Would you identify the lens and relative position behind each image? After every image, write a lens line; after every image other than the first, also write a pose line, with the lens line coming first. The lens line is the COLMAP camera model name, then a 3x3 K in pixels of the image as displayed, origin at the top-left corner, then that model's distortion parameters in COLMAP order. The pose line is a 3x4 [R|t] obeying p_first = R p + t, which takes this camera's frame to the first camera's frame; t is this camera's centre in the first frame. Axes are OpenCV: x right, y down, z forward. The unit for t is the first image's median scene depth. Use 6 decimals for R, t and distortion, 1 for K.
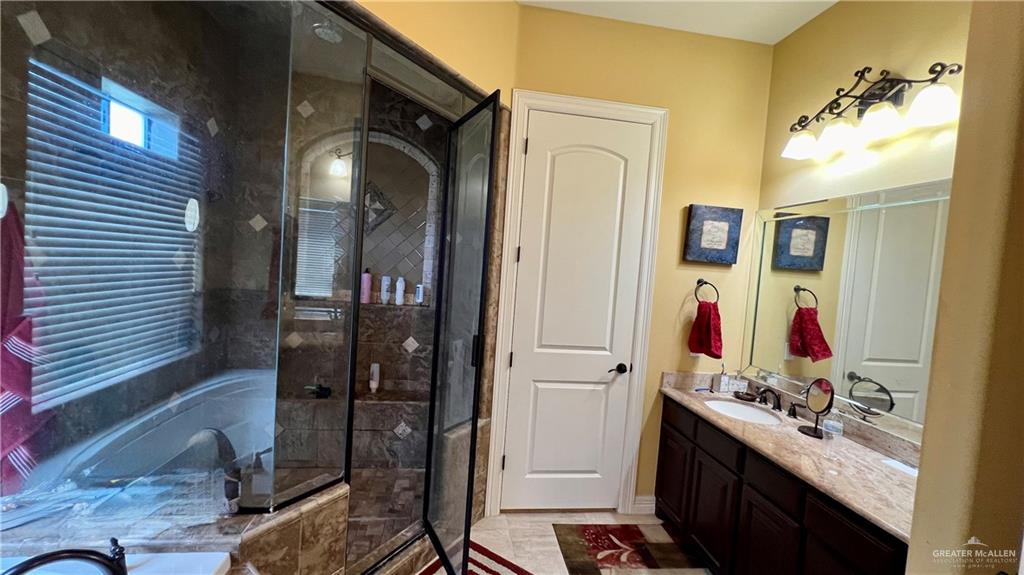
lens RADIAL K [[411.9, 0, 509.2], [0, 411.9, 288.8], [0, 0, 1]] dist [-0.003481, 0.001196]
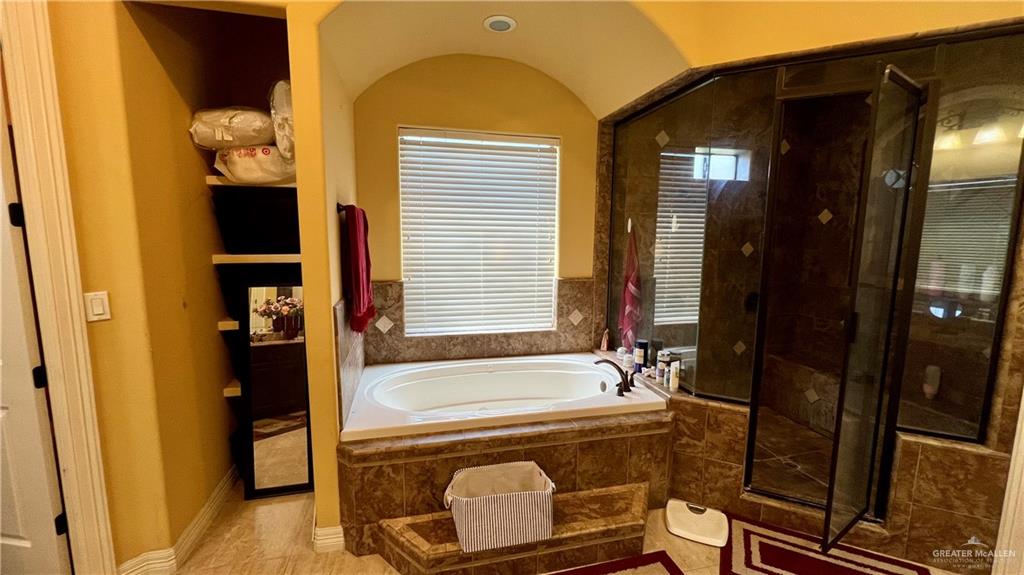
lens RADIAL K [[413.8, 0, 510.1], [0, 413.8, 288.1], [0, 0, 1]] dist [-0.002048, -0.000124]
pose [[0.112228, 0.054561, -0.992183, 0.808491], [-0.055908, 0.997256, 0.048516, 0.055035], [0.992108, 0.050027, 0.114971, 0.036218]]
